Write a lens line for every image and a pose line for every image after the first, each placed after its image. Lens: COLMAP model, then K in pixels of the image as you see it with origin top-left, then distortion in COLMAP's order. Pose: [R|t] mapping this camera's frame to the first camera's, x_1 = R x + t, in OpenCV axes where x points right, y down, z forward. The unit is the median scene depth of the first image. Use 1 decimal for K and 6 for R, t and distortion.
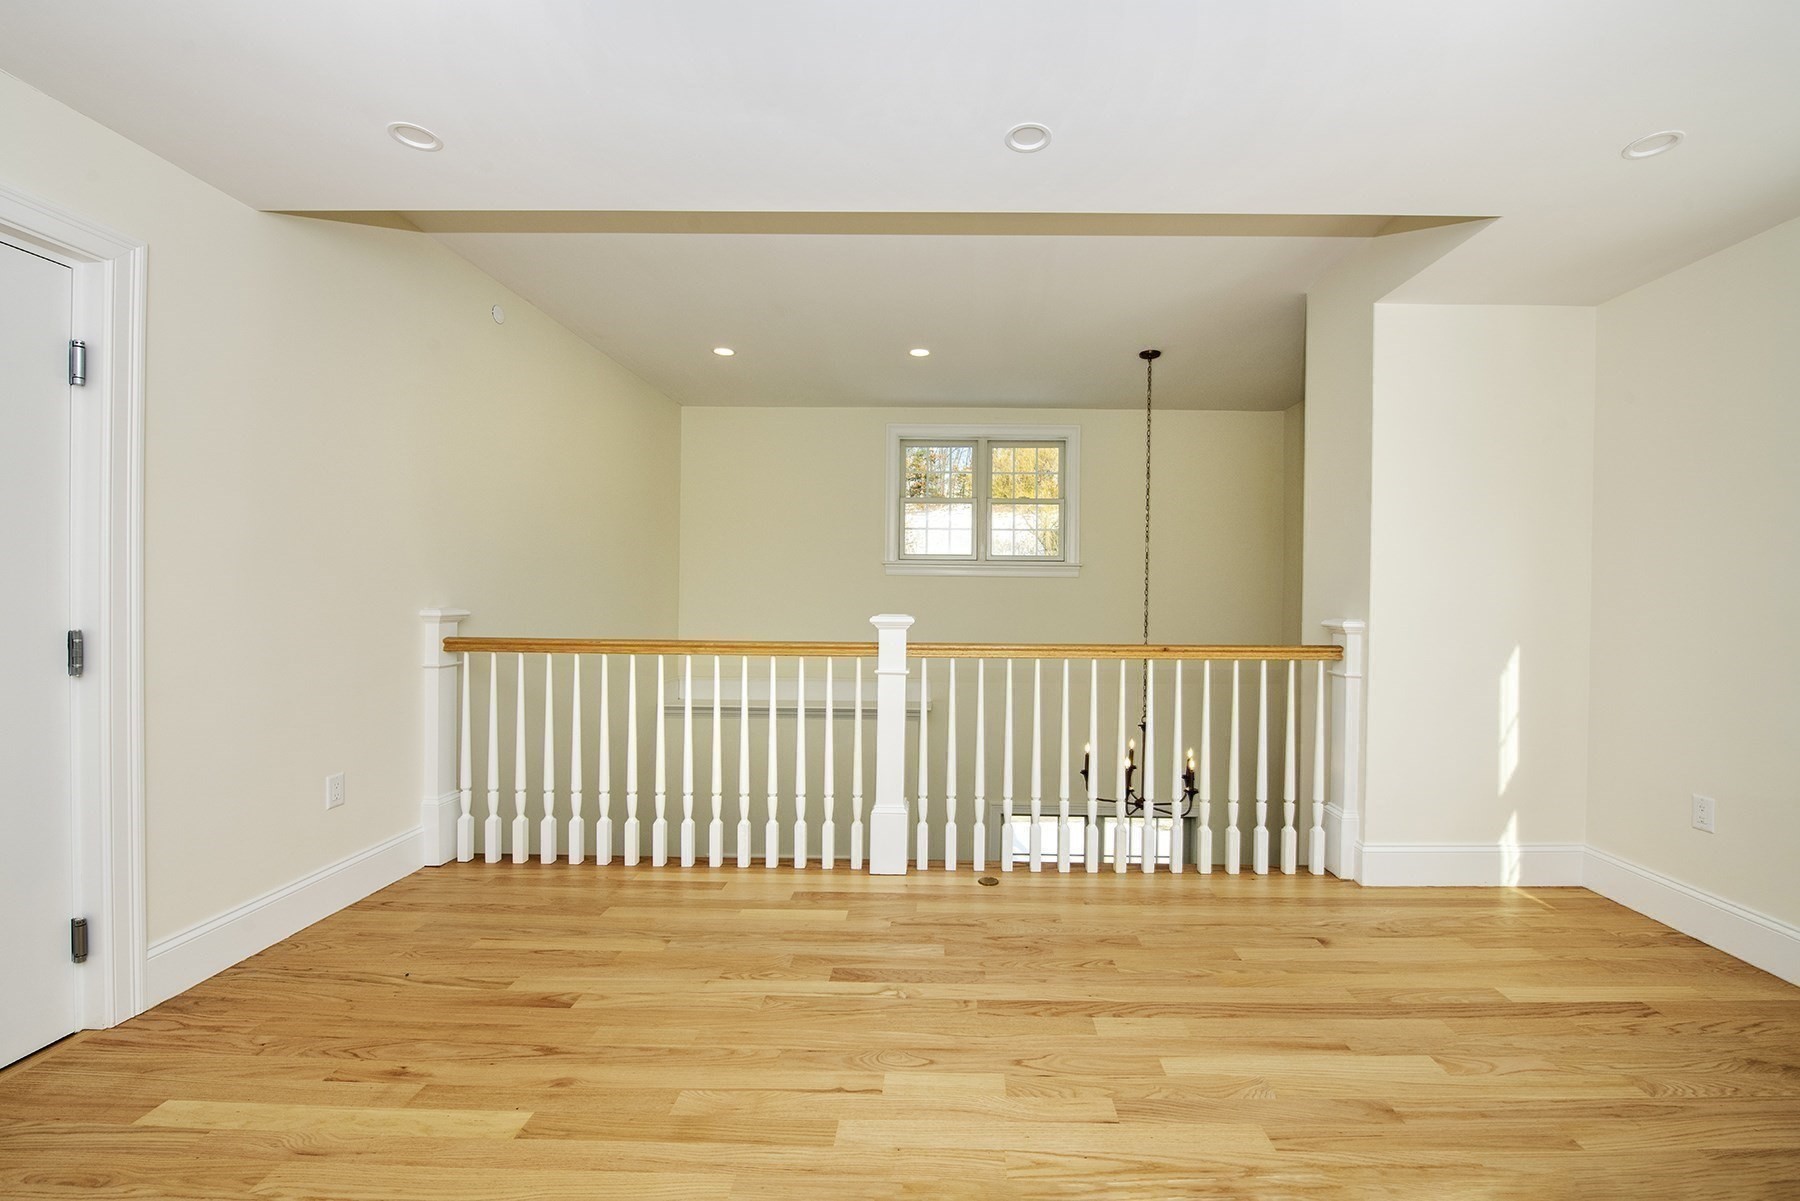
lens RADIAL K [[751.7, 0, 900.0], [0, 751.7, 600.5], [0, 0, 1]] dist [-0.014347, -0.000593]
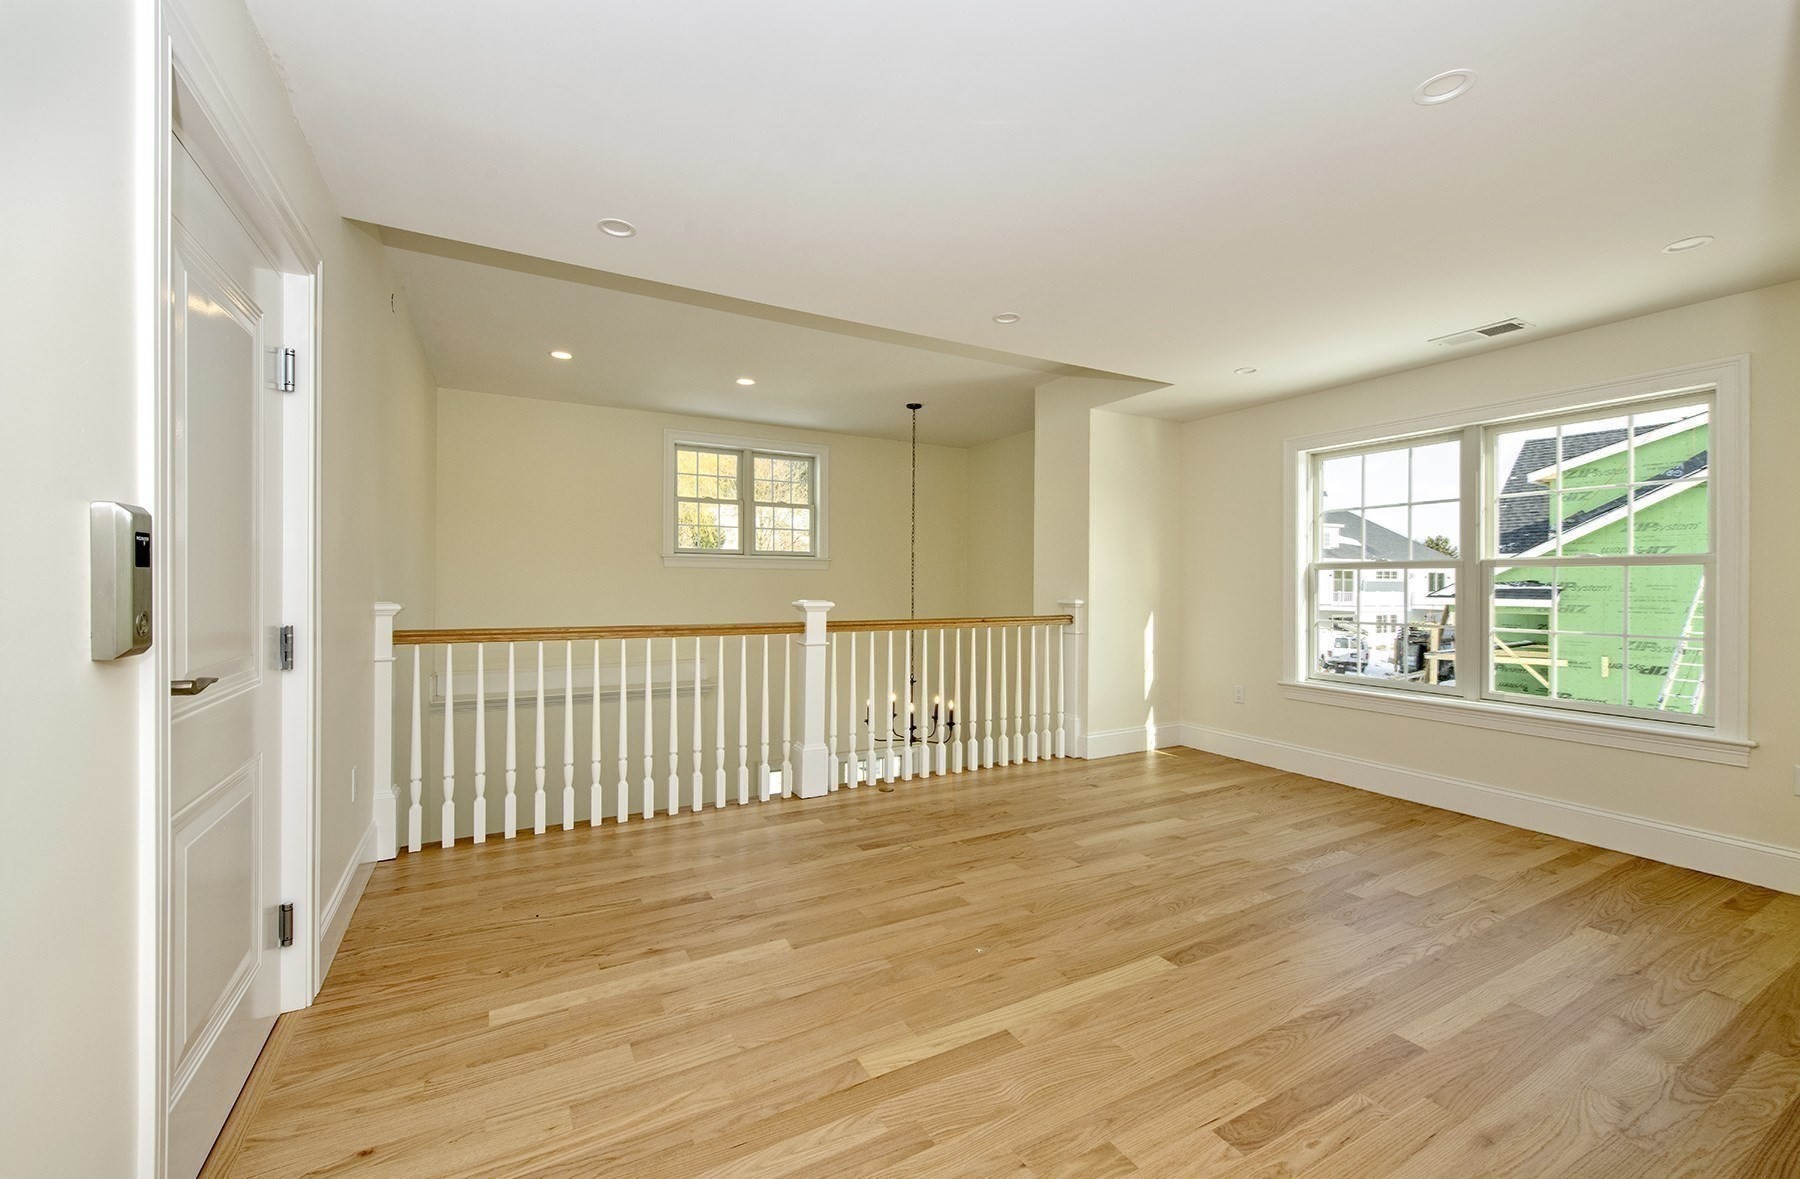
lens RADIAL K [[724.0, 0, 900.0], [0, 724.0, 589.5], [0, 0, 1]] dist [0.000225, -0.000014]
pose [[0.870810, -0.009422, 0.491529, -0.518312], [0.008331, 0.999956, 0.004408, -0.005342], [-0.491548, 0.000257, 0.870850, -0.190737]]
